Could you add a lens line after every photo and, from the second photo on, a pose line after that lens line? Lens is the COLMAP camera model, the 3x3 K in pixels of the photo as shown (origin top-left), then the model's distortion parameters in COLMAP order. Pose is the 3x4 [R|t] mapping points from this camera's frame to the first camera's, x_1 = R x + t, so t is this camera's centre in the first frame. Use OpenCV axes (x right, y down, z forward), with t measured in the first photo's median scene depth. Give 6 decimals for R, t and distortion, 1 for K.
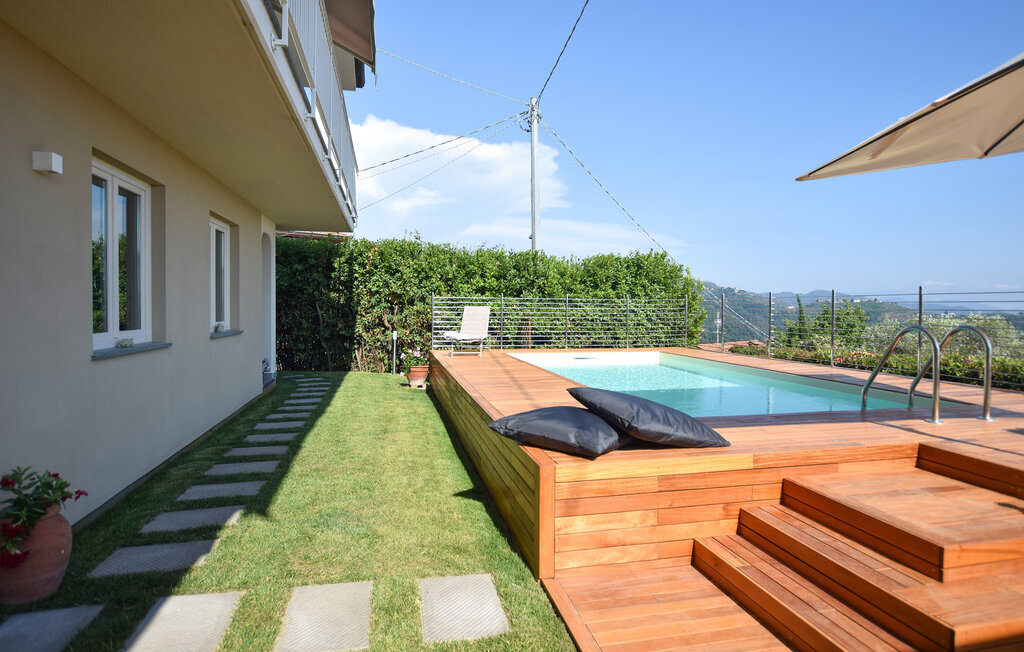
lens RADIAL K [[565.0, 0, 516.2], [0, 565.0, 324.4], [0, 0, 1]] dist [-0.024405, 0.000770]
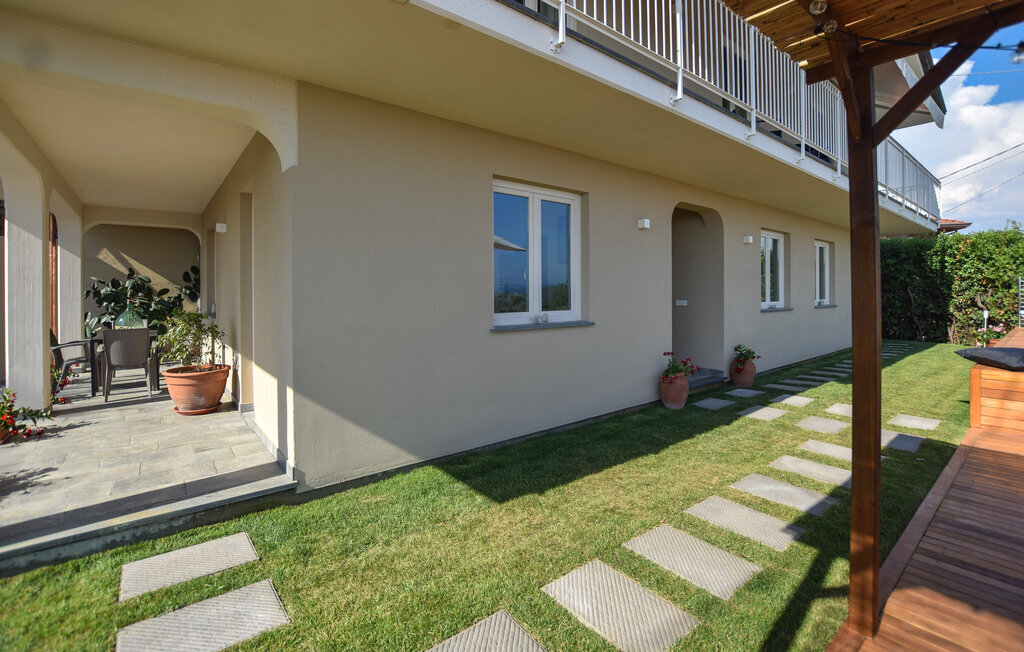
lens RADIAL K [[453.8, 0, 509.9], [0, 453.8, 292.6], [0, 0, 1]] dist [-0.026348, 0.000662]
pose [[0.433307, -0.009678, -0.901194, 0.181588], [-0.019440, 0.999609, -0.020082, 0.011950], [0.901037, 0.026221, 0.432950, -0.282615]]
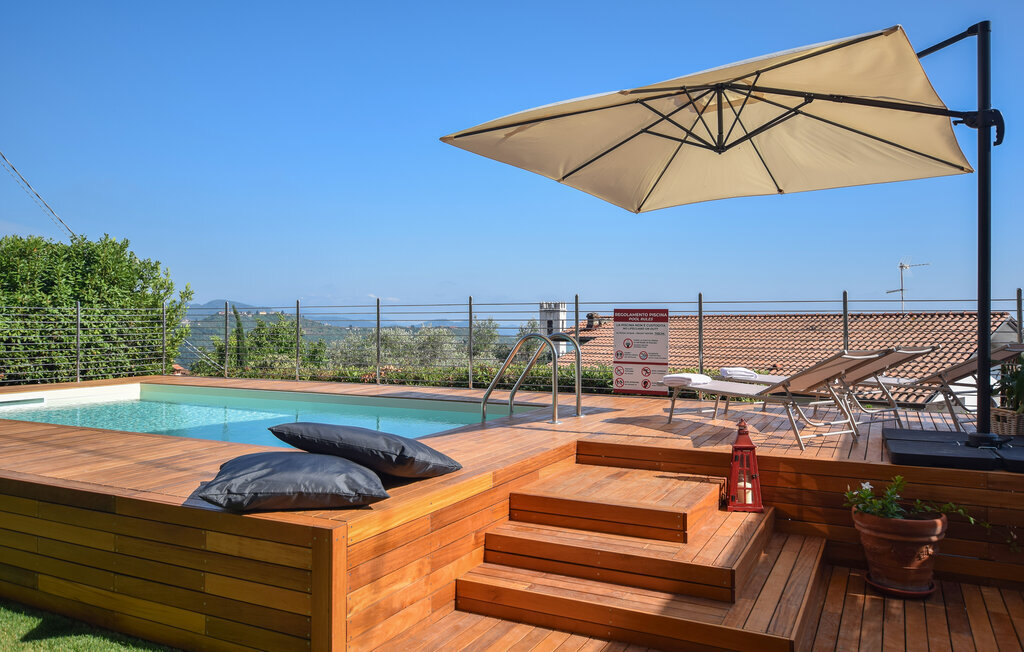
lens RADIAL K [[742.8, 0, 508.7], [0, 742.8, 322.5], [0, 0, 1]] dist [-0.000907, 0.001865]
pose [[0.644567, -0.004893, 0.764532, -0.137080], [0.027345, 0.999487, -0.016657, 0.001233], [-0.764059, 0.031642, 0.644370, 0.048278]]
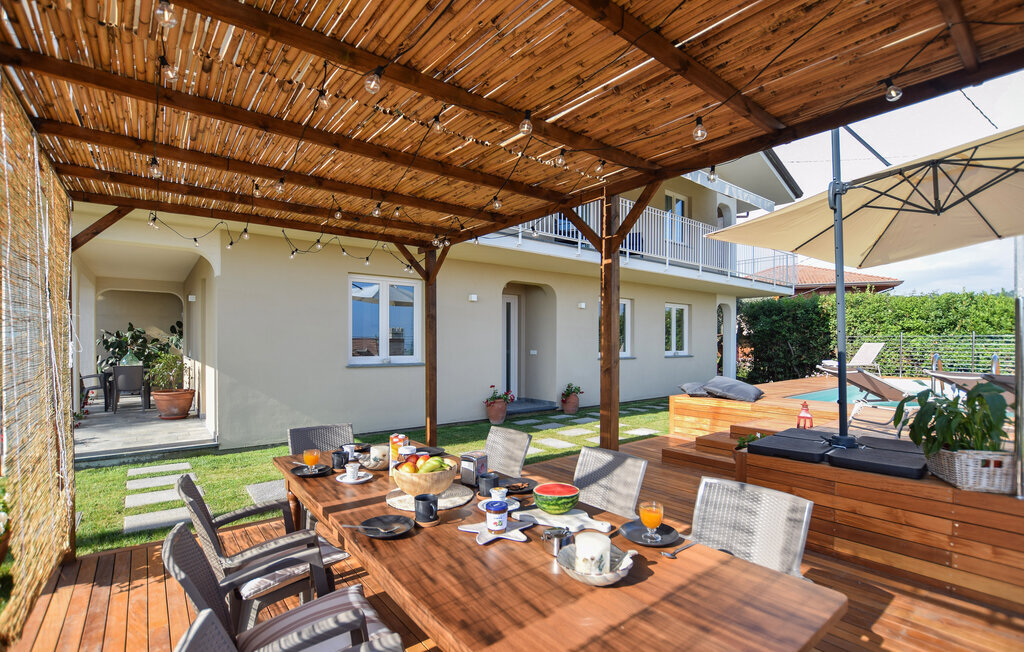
lens RADIAL K [[465.6, 0, 512.1], [0, 465.6, 340.2], [0, 0, 1]] dist [-0.034226, 0.000752]
pose [[0.431125, -0.011064, -0.902224, 0.468575], [-0.026355, 0.999344, -0.024848, 0.010364], [0.901907, 0.034491, 0.430551, -0.212273]]
